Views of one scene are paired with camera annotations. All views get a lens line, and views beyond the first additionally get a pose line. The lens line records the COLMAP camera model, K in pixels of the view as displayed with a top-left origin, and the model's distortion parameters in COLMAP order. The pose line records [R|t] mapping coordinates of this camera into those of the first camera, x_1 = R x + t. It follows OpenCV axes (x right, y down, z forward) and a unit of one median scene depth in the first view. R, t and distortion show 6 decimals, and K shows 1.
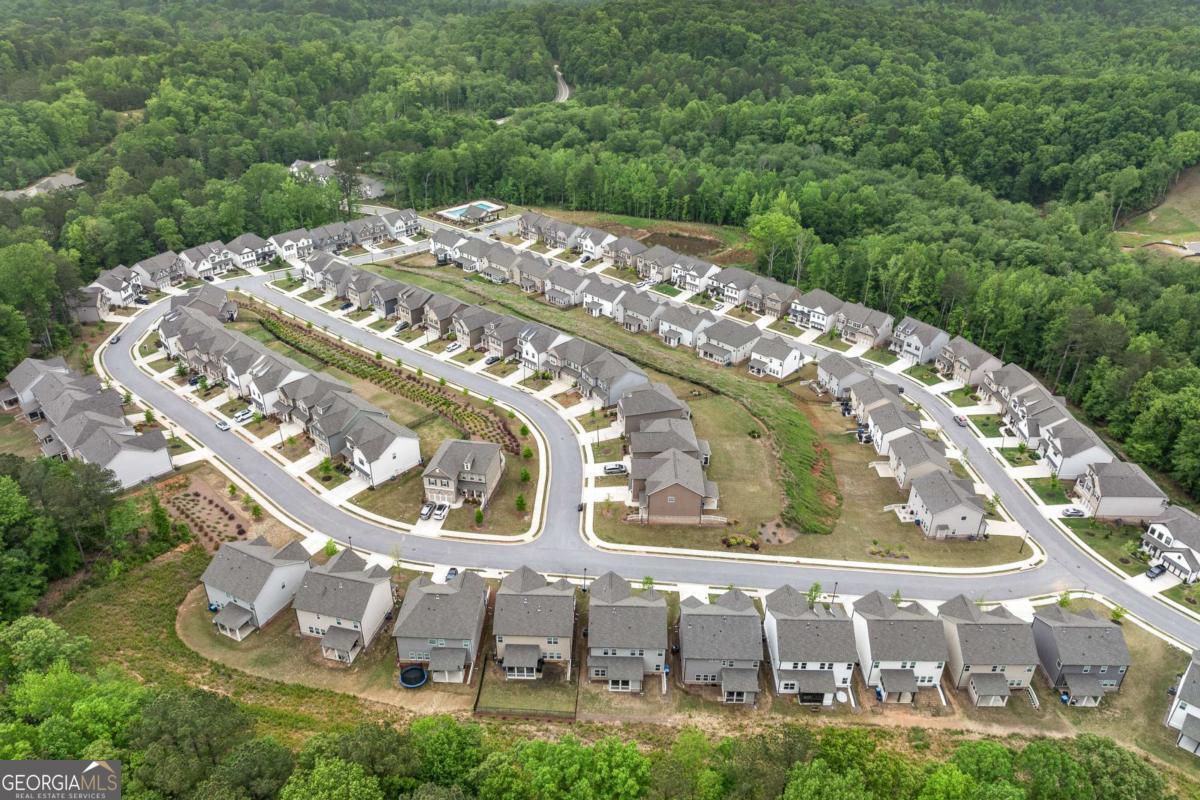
lens RADIAL K [[856.0, 0, 599.8], [0, 856.0, 399.3], [0, 0, 1]] dist [-0.045464, 0.003453]
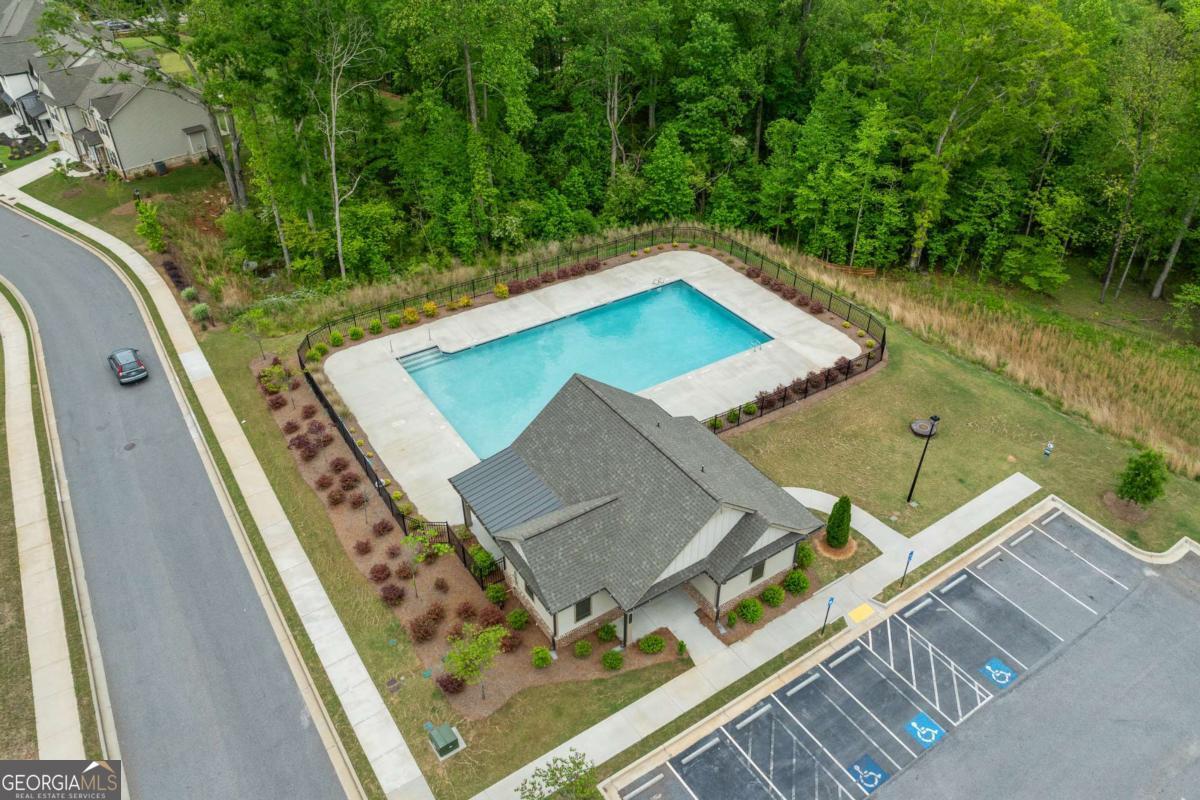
lens RADIAL K [[856.0, 0, 600.5], [0, 856.0, 400.5], [0, 0, 1]] dist [-0.045464, 0.003453]
pose [[0.976020, 0.120341, -0.181390, -0.121217], [-0.101627, 0.988813, 0.109187, -0.219543], [0.192500, -0.088134, 0.977331, 0.837583]]
